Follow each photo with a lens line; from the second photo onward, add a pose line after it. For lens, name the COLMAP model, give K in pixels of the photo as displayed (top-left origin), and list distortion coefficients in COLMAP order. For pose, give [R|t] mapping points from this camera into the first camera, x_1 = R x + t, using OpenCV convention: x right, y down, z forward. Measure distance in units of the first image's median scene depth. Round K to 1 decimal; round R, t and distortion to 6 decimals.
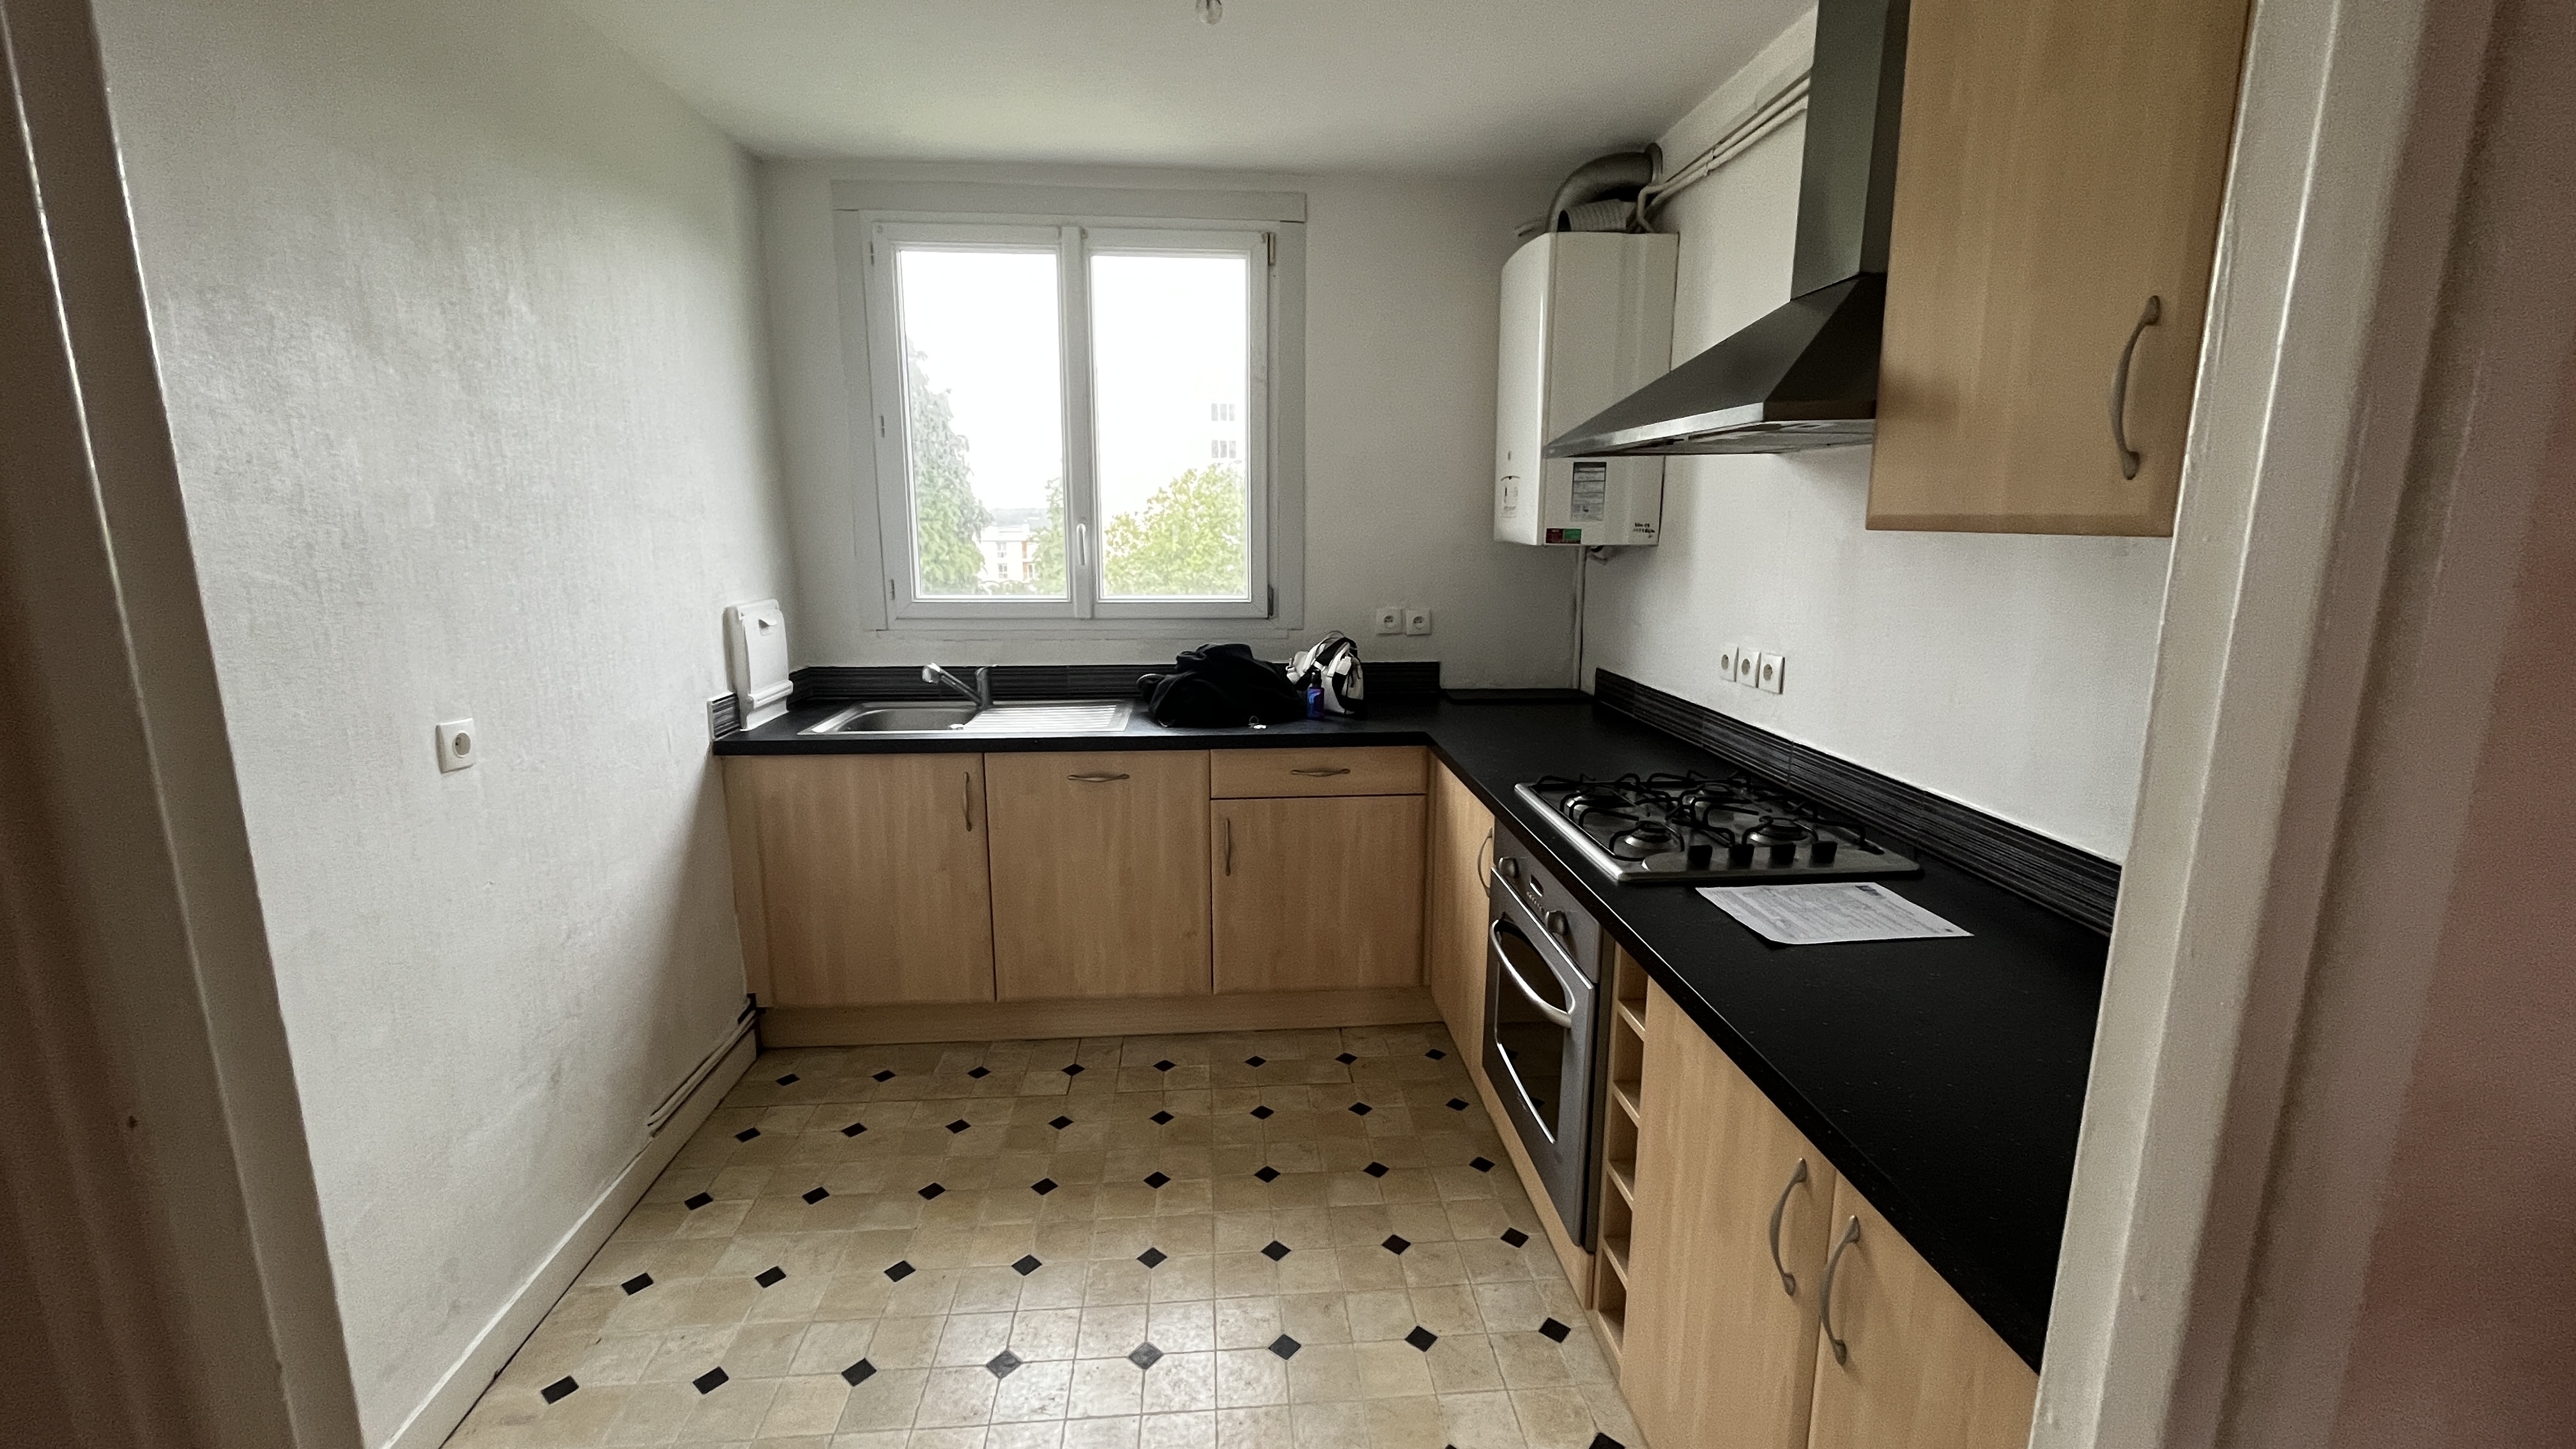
lens RADIAL K [[1046.1, 0, 1294.6], [0, 1046.1, 709.7], [0, 0, 1]] dist [-0.000645, -0.000272]
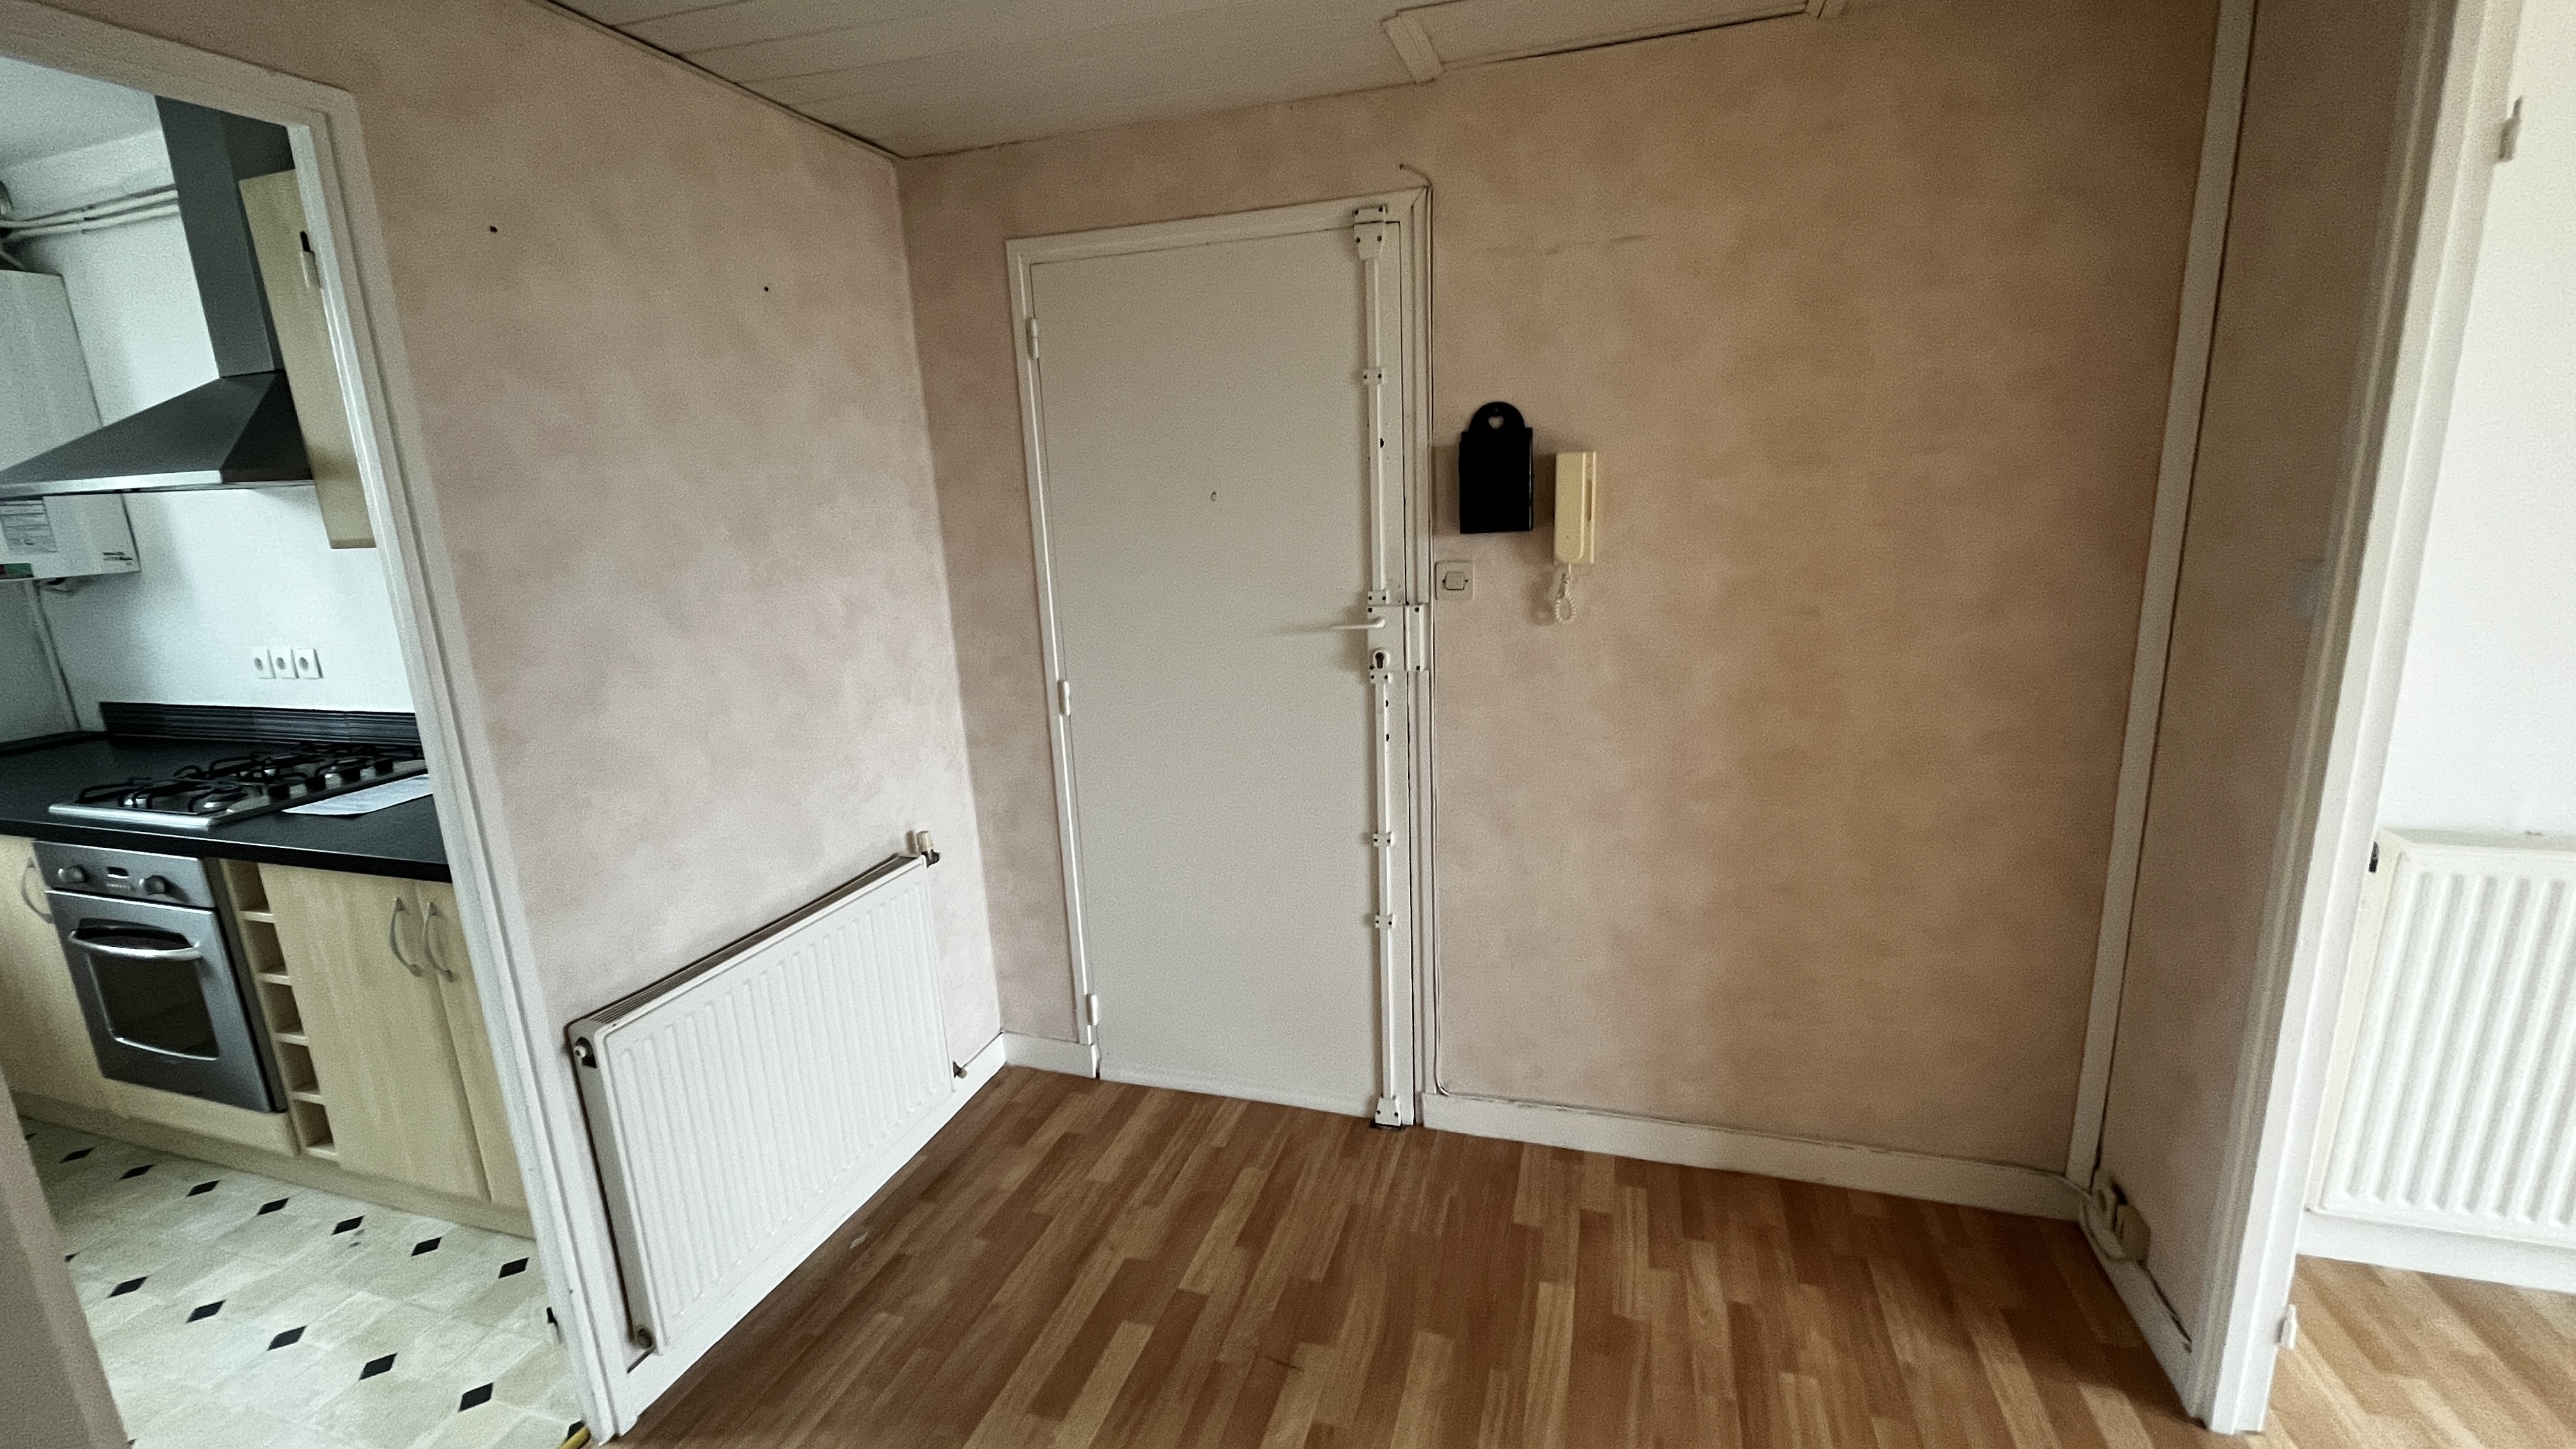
lens RADIAL K [[1046.1, 0, 1278.6], [0, 1046.1, 721.3], [0, 0, 1]] dist [-0.000645, -0.000272]
pose [[0.388494, -0.222154, 0.894271, -0.255979], [0.209584, 0.966369, 0.149015, 0.100735], [-0.897300, 0.129533, 0.421988, -0.635187]]
